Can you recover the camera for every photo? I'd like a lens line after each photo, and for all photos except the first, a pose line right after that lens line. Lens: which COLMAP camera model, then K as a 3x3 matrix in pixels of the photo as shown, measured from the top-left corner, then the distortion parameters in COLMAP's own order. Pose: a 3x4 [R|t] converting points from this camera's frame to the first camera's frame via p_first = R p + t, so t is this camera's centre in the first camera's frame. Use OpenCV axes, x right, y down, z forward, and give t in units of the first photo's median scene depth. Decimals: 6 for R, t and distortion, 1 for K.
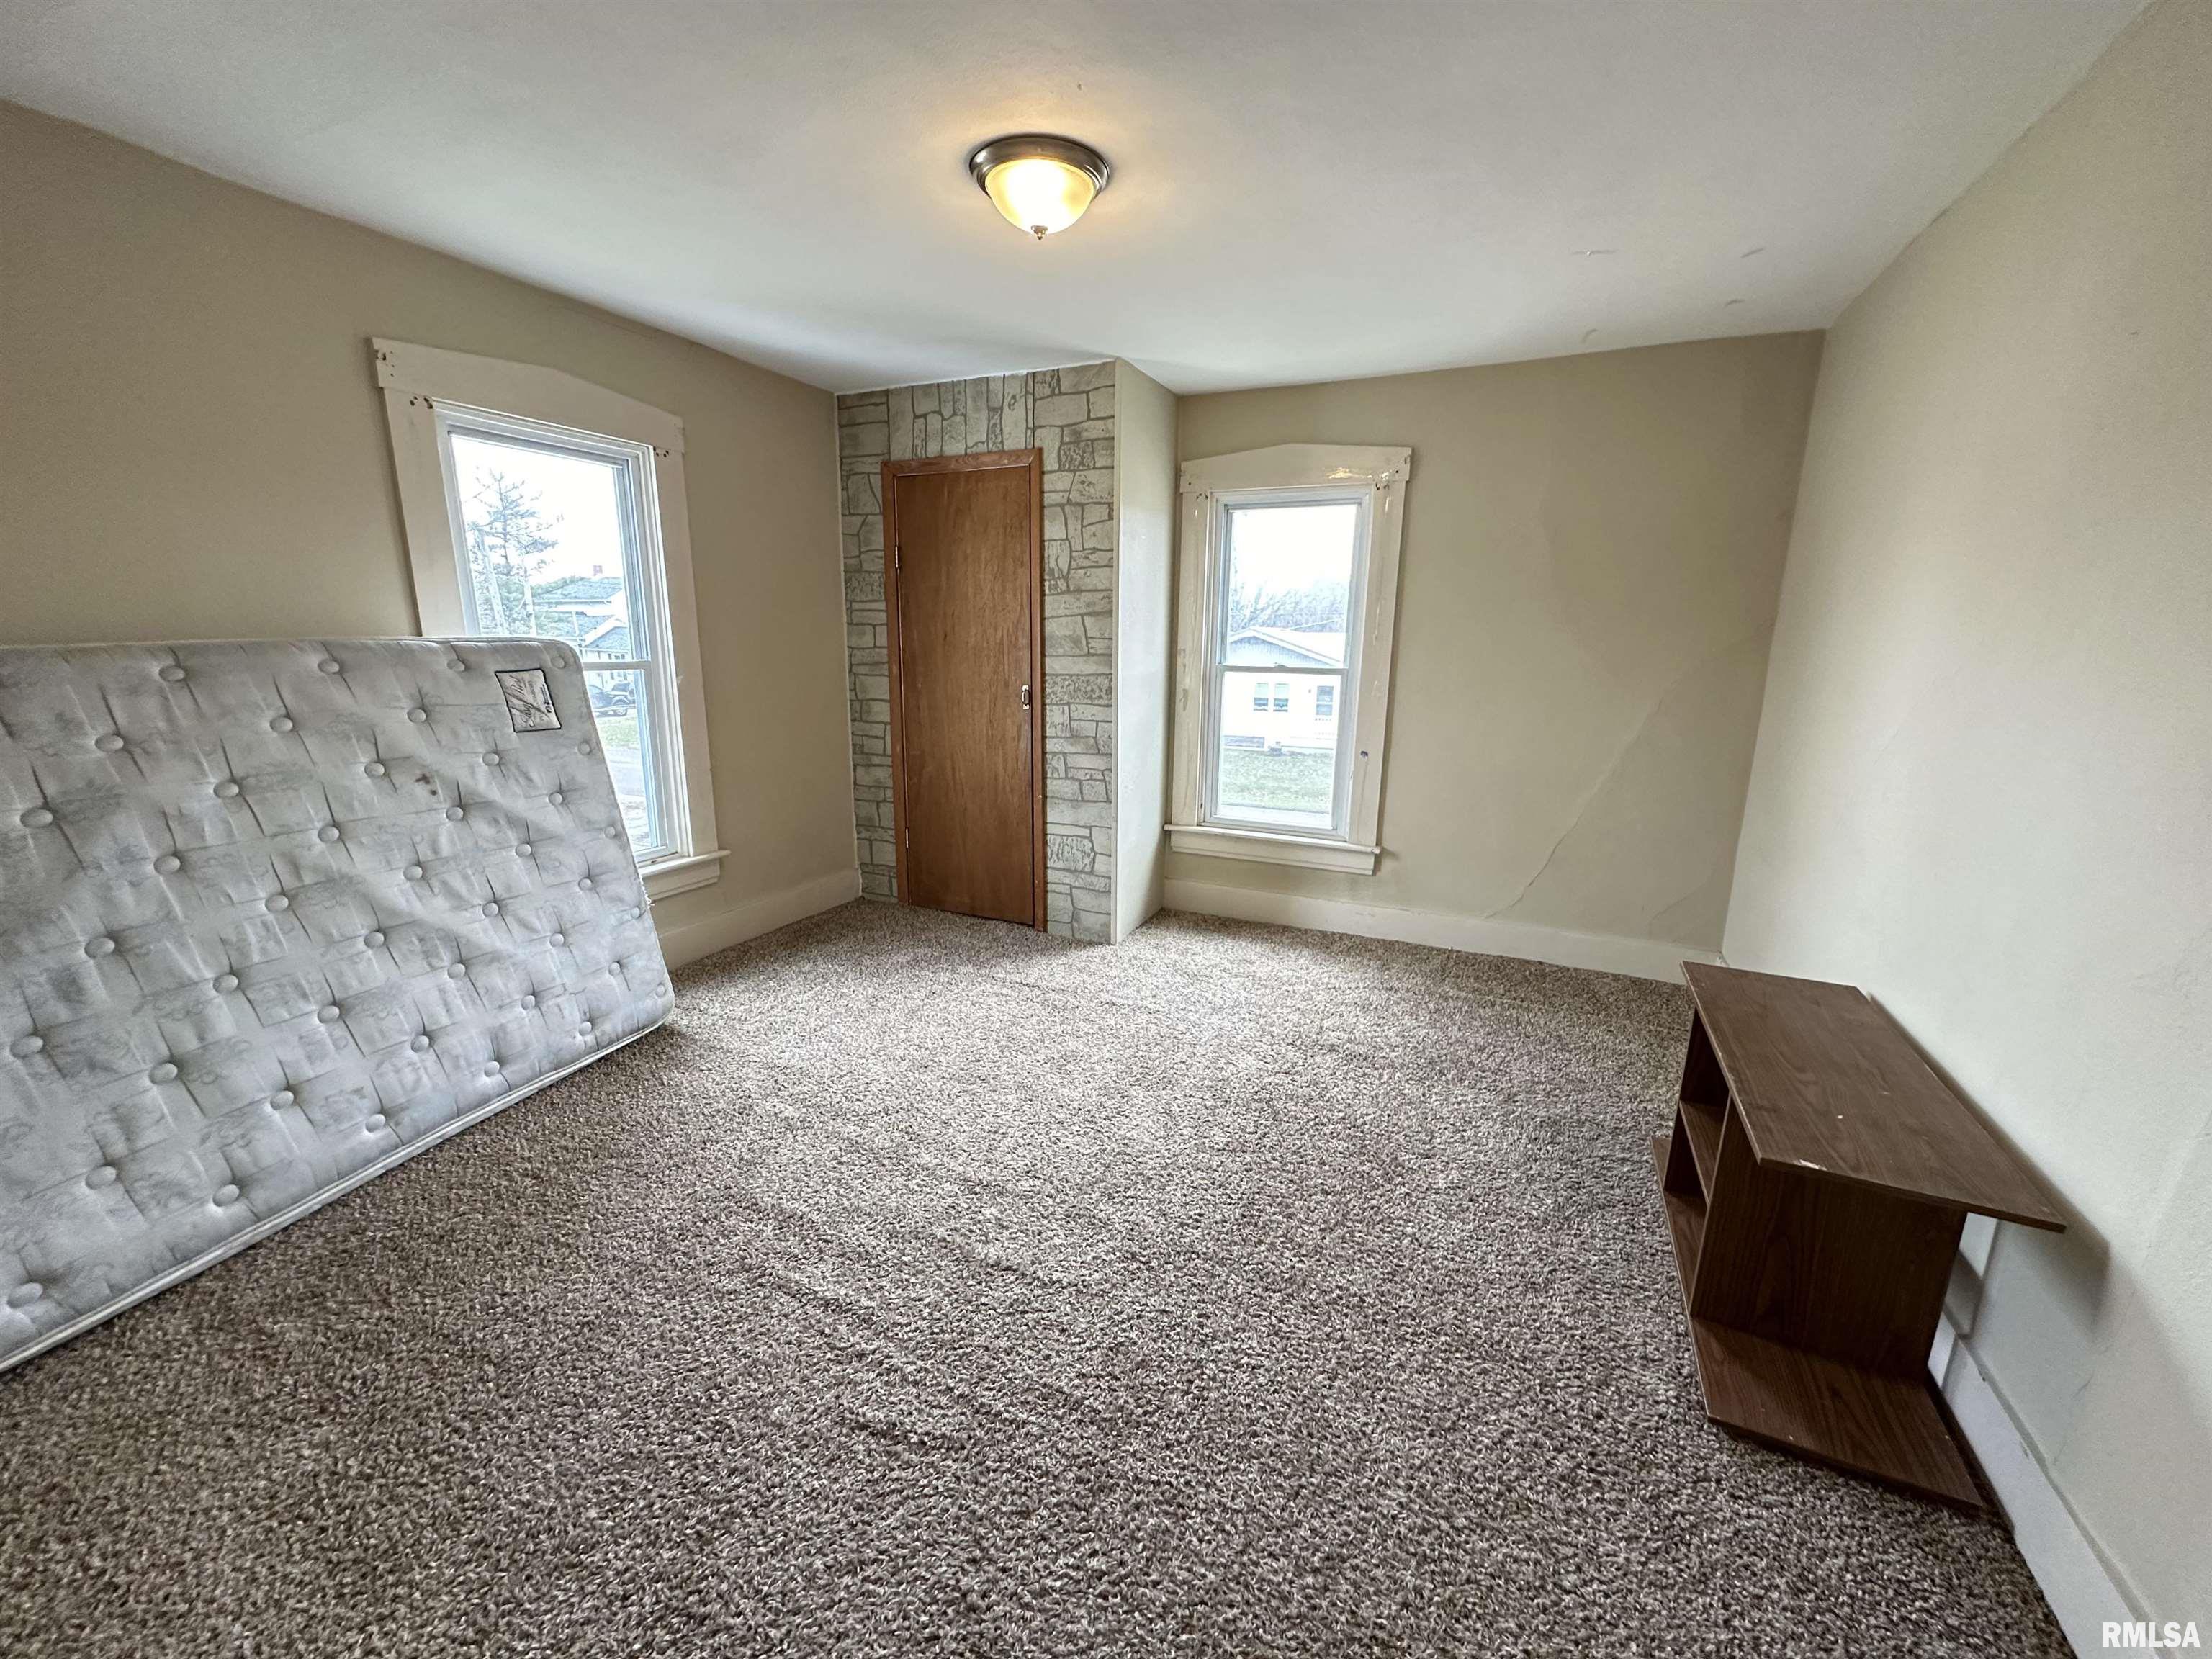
lens RADIAL K [[880.4, 0, 1106.5], [0, 880.4, 828.0], [0, 0, 1]] dist [-0.002807, 0.001095]
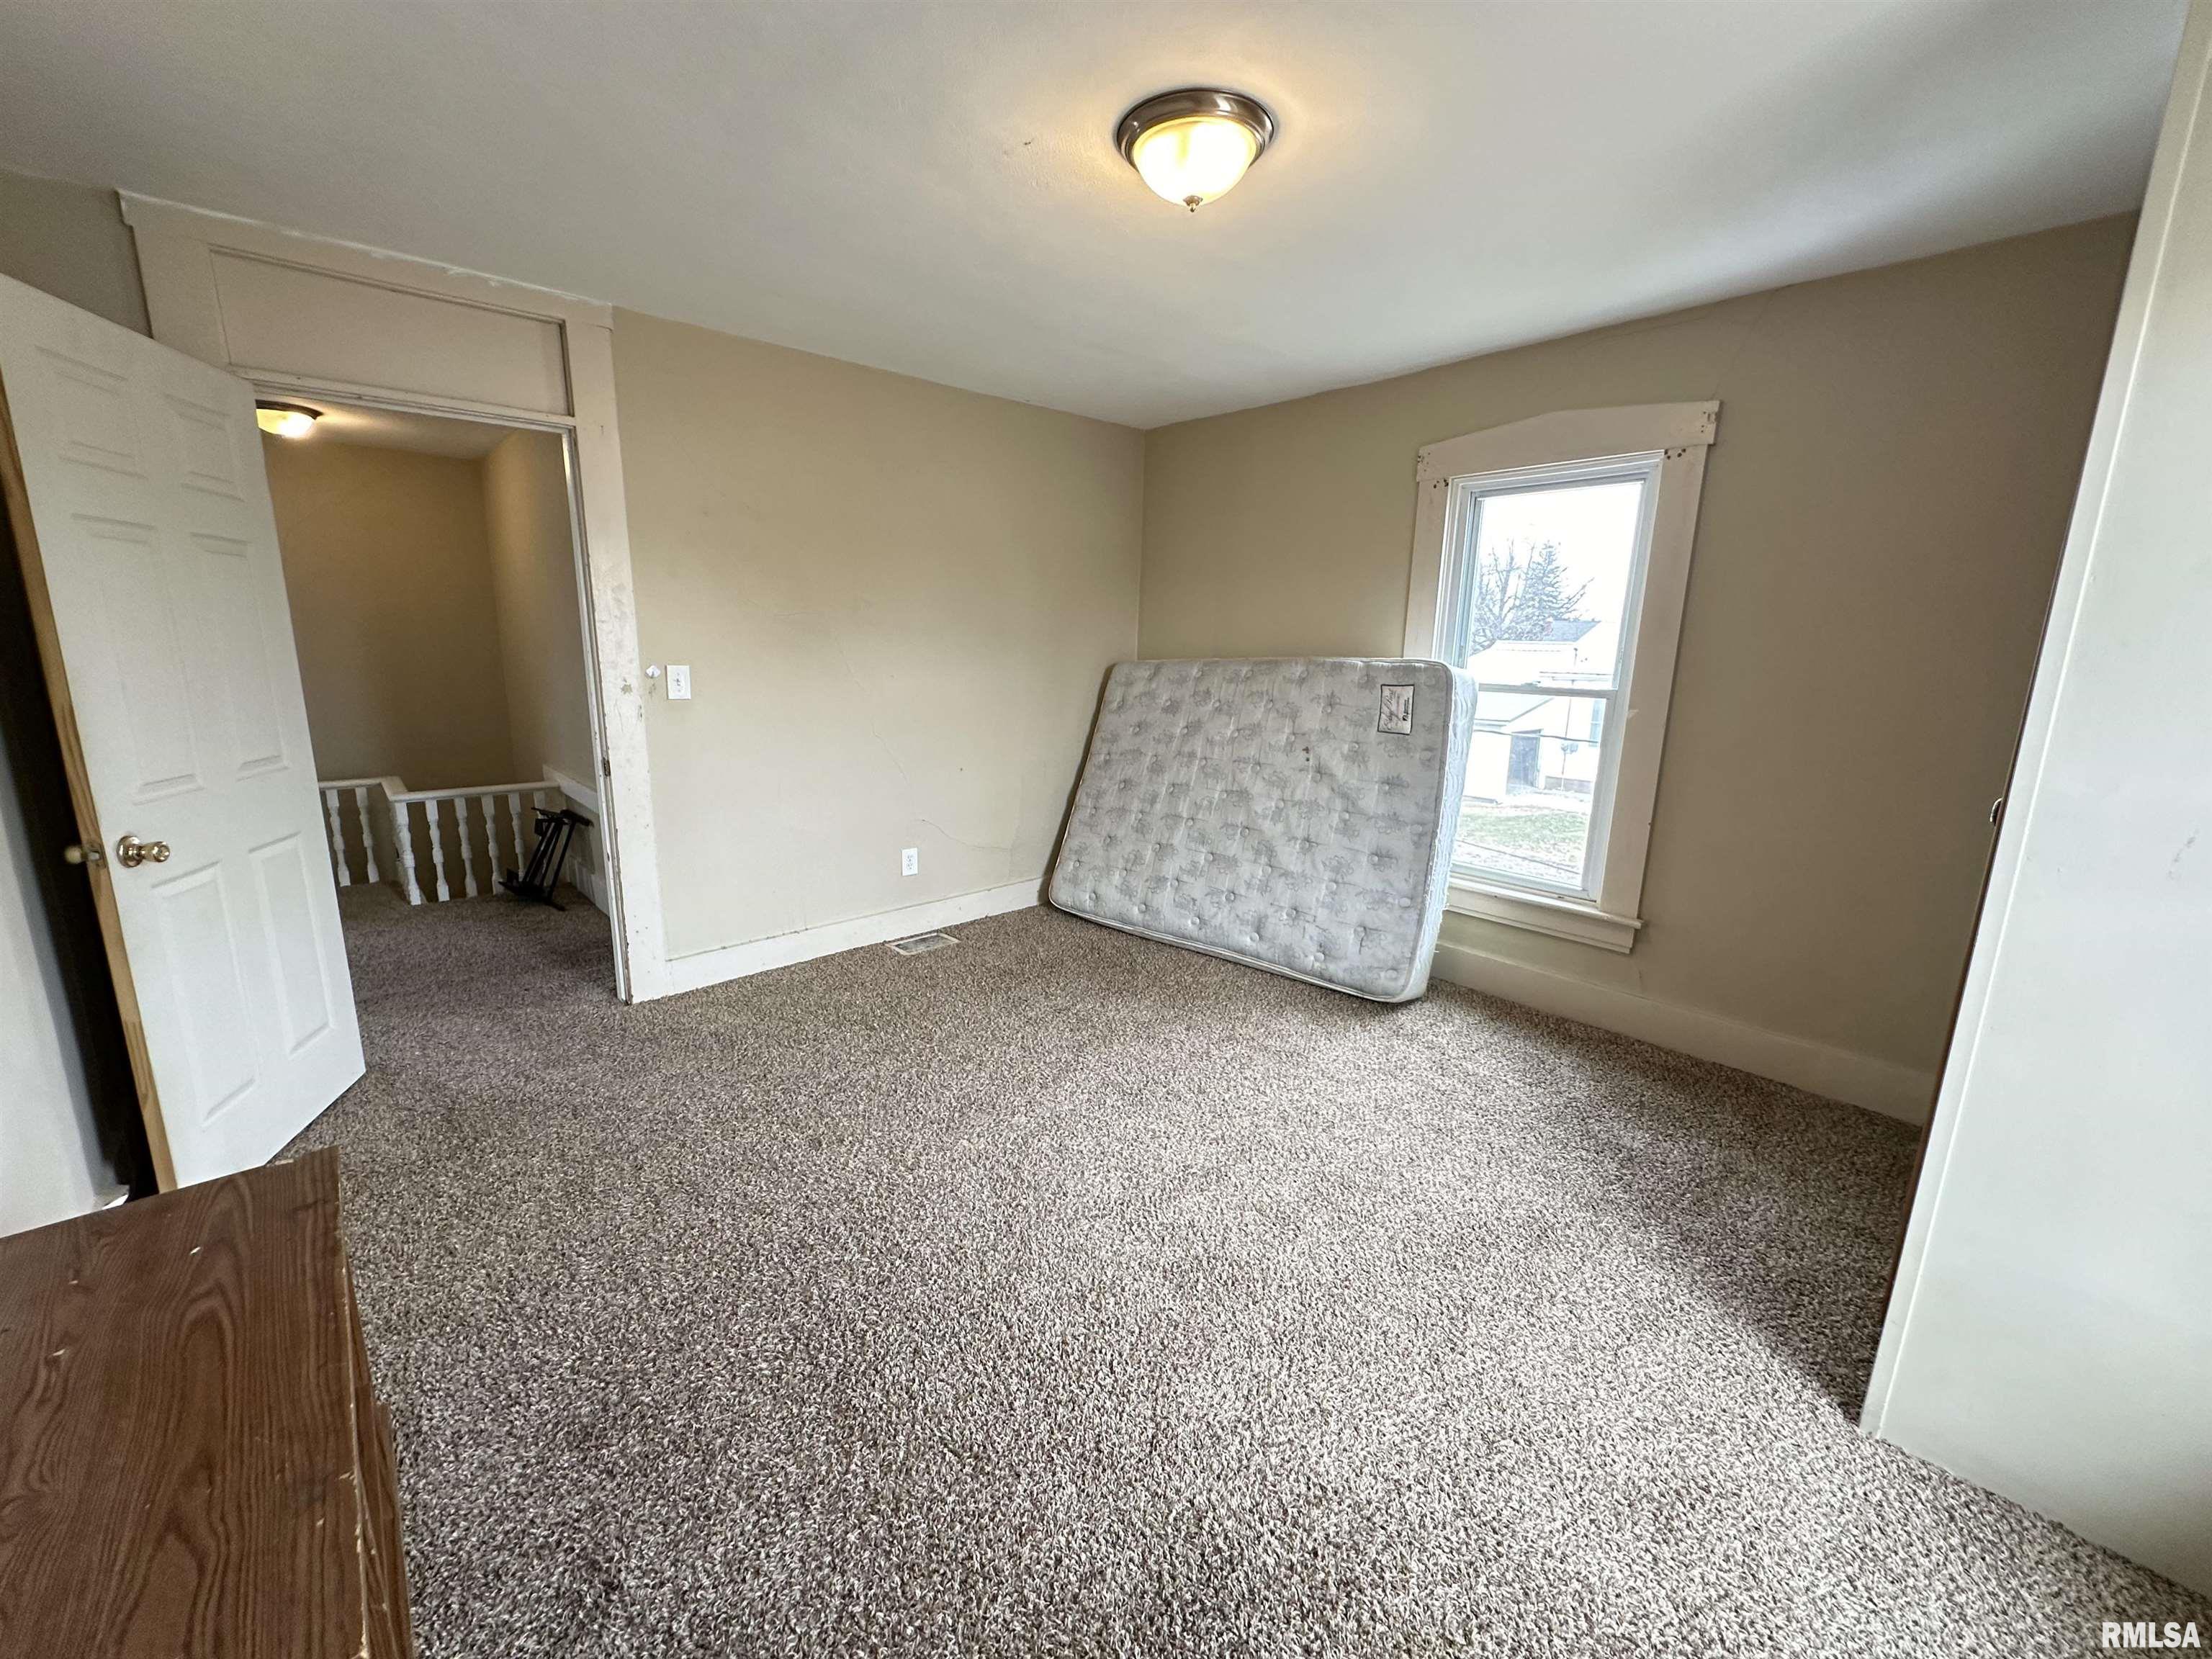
lens RADIAL K [[880.4, 0, 1113.1], [0, 880.4, 819.8], [0, 0, 1]] dist [-0.002807, 0.001095]
pose [[-0.367040, 0.174114, -0.913765, 0.719372], [-0.216384, 0.939397, 0.265915, -0.259810], [0.904687, 0.295326, -0.307121, 1.137584]]
